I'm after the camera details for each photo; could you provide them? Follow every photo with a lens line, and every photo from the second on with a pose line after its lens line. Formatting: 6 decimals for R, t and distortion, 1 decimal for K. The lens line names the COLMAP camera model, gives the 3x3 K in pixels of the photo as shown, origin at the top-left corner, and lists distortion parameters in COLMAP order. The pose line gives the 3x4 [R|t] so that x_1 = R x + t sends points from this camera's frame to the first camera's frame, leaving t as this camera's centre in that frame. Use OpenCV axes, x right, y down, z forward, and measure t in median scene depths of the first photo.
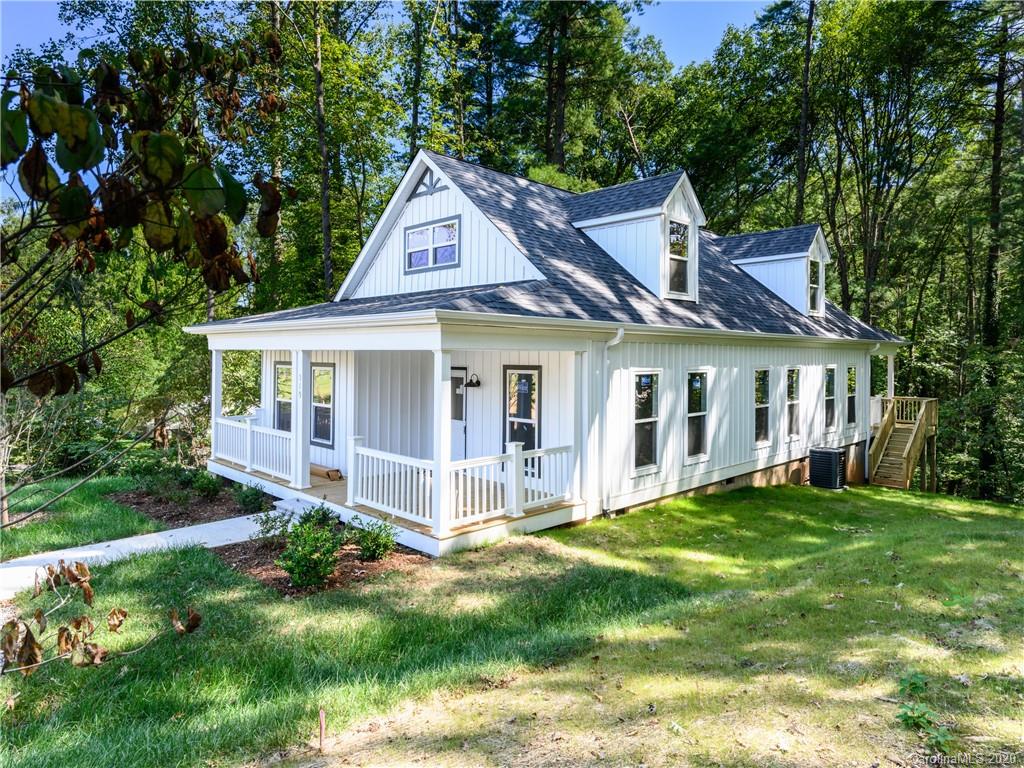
lens RADIAL K [[645.2, 0, 491.3], [0, 645.2, 358.3], [0, 0, 1]] dist [0.005835, 0.003404]
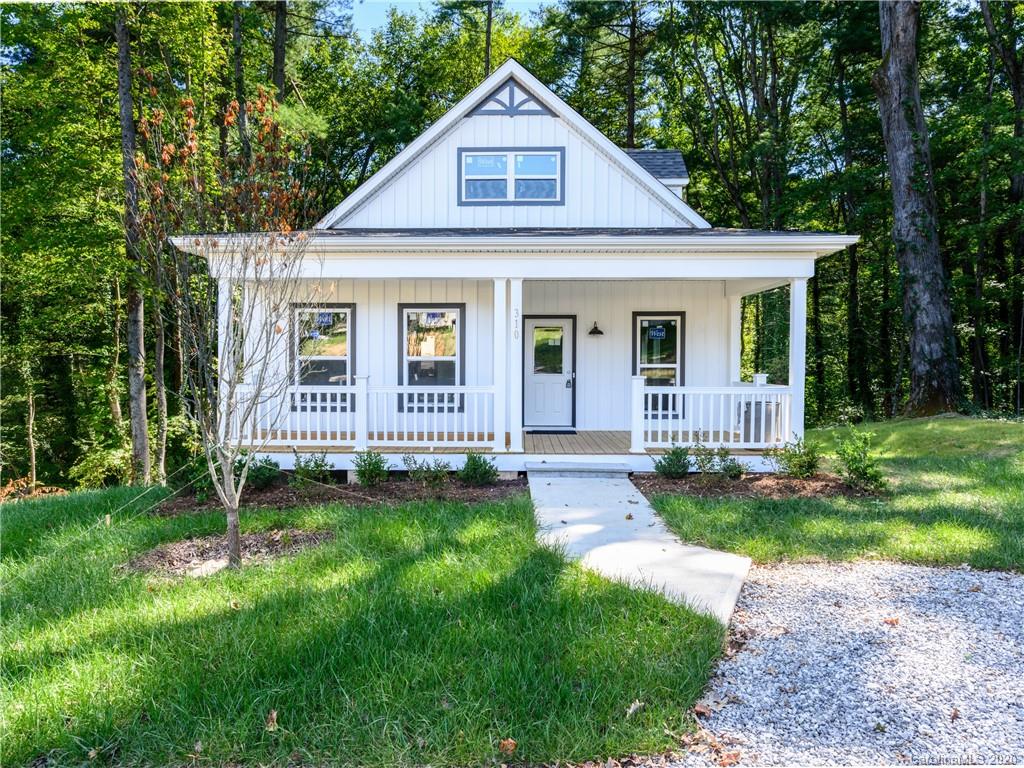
lens RADIAL K [[695.7, 0, 512.0], [0, 695.7, 384.0], [0, 0, 1]] dist [0.002915, -0.000168]
pose [[0.701699, -0.031071, 0.711795, -0.766984], [0.005684, 0.999261, 0.038015, 0.069943], [-0.712451, -0.022629, 0.701357, 0.336734]]
